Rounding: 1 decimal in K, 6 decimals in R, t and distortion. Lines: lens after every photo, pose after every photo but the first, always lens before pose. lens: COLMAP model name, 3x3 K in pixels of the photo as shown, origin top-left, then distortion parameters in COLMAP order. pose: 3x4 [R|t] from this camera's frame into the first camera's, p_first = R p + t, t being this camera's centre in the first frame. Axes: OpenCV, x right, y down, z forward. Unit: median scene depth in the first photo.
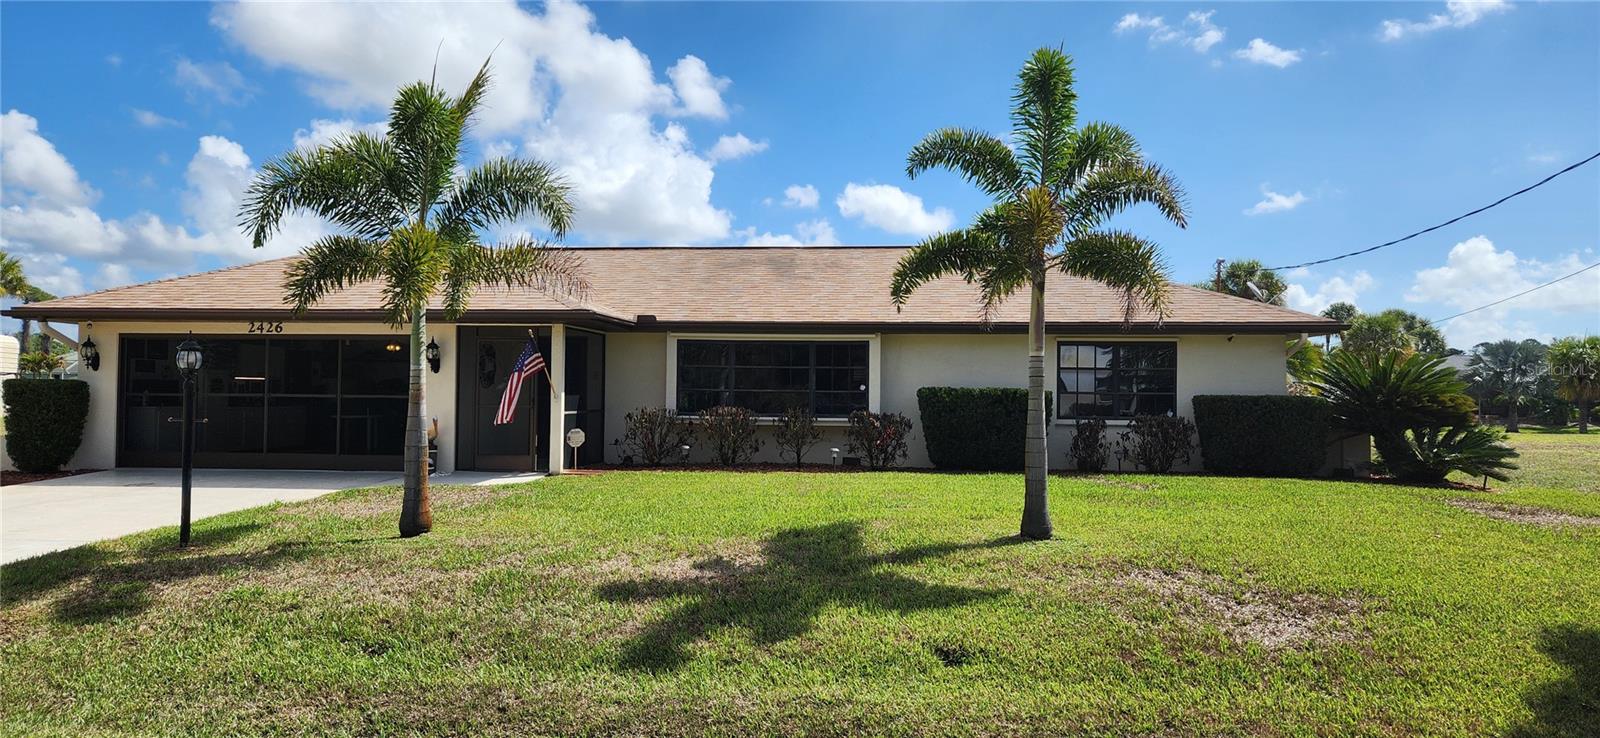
lens RADIAL K [[1022.0, 0, 800.0], [0, 1022.0, 369.0], [0, 0, 1]] dist [0.055707, 0.000155]
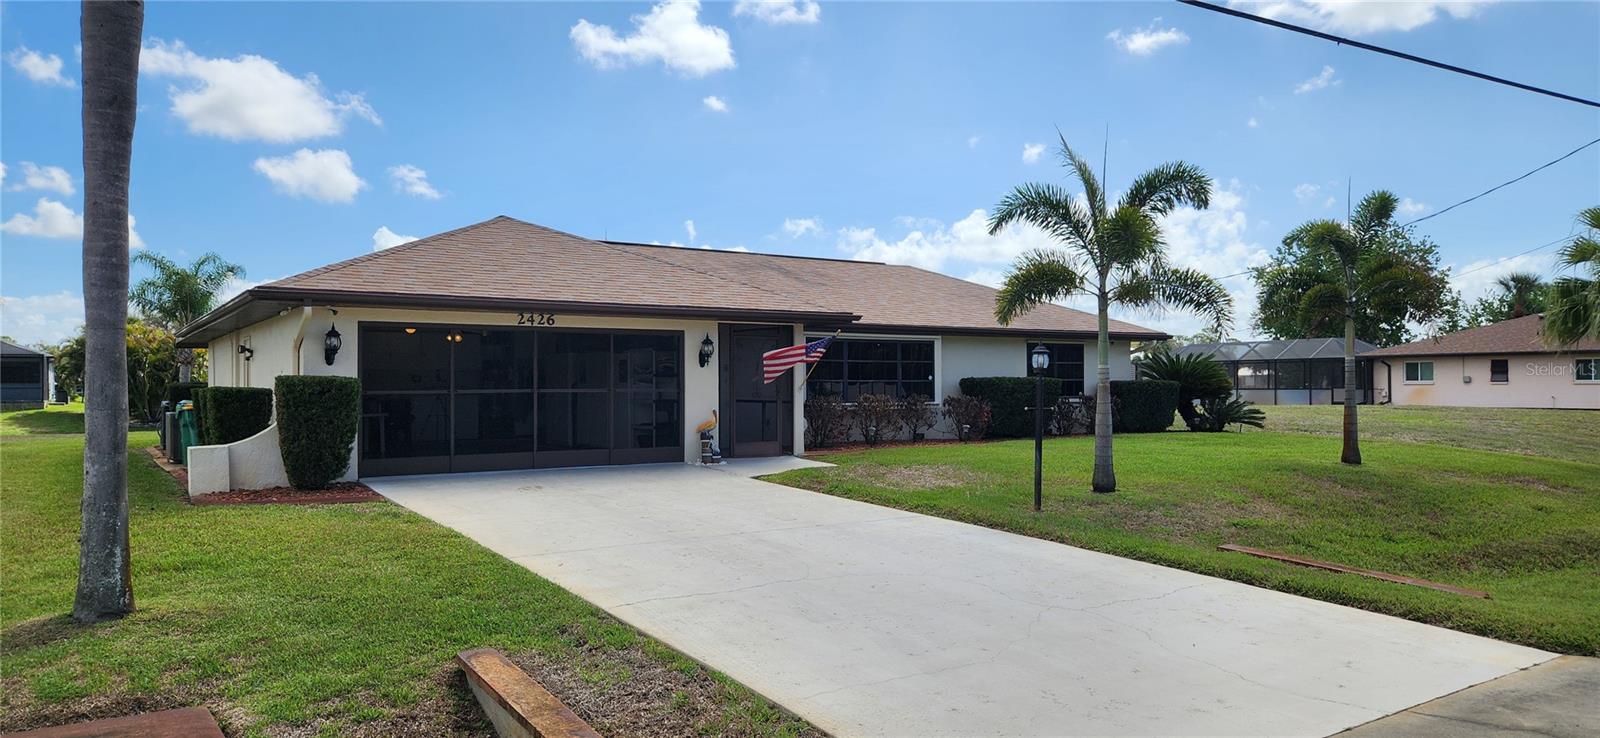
lens RADIAL K [[1022.0, 0, 800.0], [0, 1022.0, 369.0], [0, 0, 1]] dist [0.055707, 0.000155]
pose [[0.774489, -0.003259, 0.632579, -0.920679], [-0.005436, 0.999916, 0.011806, -0.007137], [-0.632564, -0.012582, 0.774406, 0.122943]]
